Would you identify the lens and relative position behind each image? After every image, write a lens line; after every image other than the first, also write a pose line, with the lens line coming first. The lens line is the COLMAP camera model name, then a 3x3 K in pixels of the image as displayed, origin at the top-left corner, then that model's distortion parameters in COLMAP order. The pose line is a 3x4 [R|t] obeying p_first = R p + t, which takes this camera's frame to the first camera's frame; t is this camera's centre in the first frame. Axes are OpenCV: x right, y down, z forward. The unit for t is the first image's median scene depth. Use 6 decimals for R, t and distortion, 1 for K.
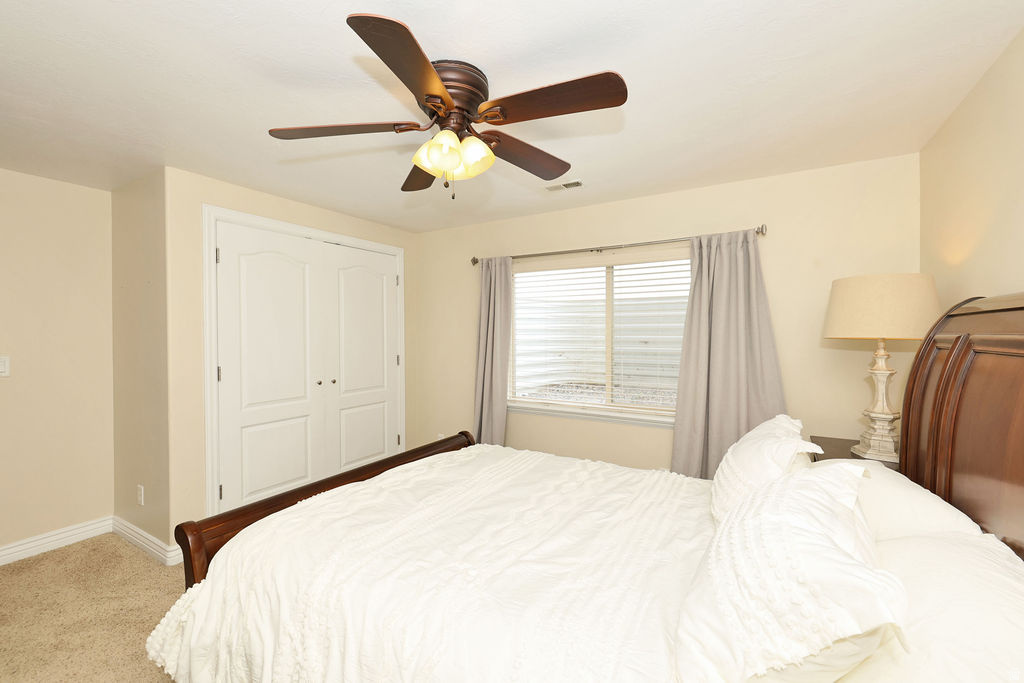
lens RADIAL K [[439.8, 0, 508.4], [0, 439.8, 337.7], [0, 0, 1]] dist [-0.000711, -0.000194]
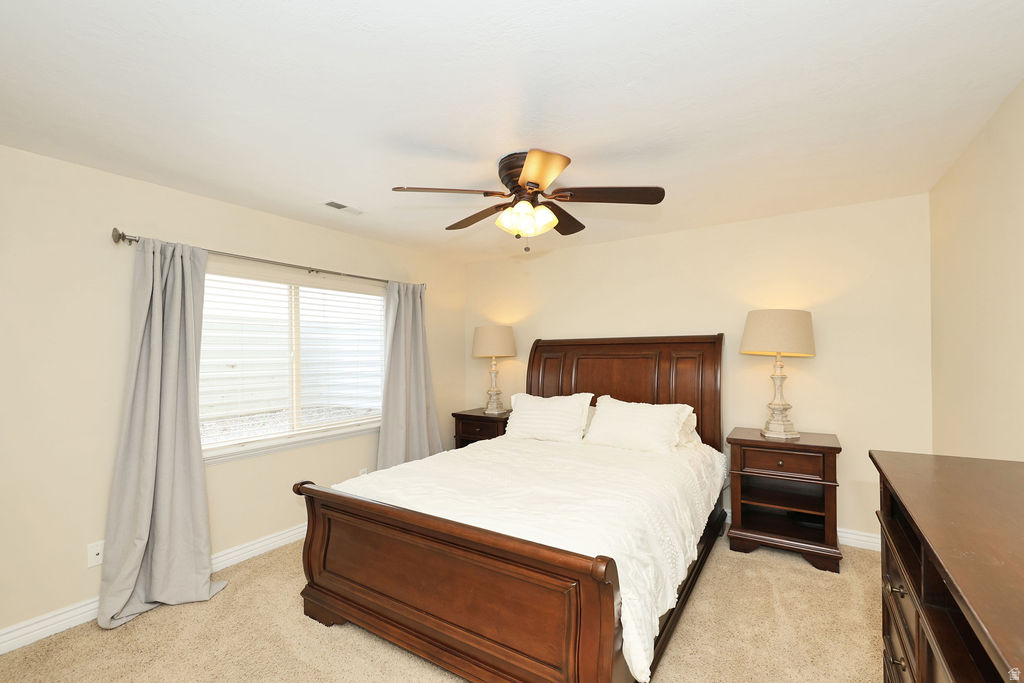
lens RADIAL K [[439.8, 0, 508.4], [0, 439.8, 337.7], [0, 0, 1]] dist [-0.000711, -0.000194]
pose [[0.045727, 0.039177, 0.998185, -0.729562], [0.025481, 0.998860, -0.040371, 0.002827], [-0.998629, 0.027280, 0.044676, 0.499450]]
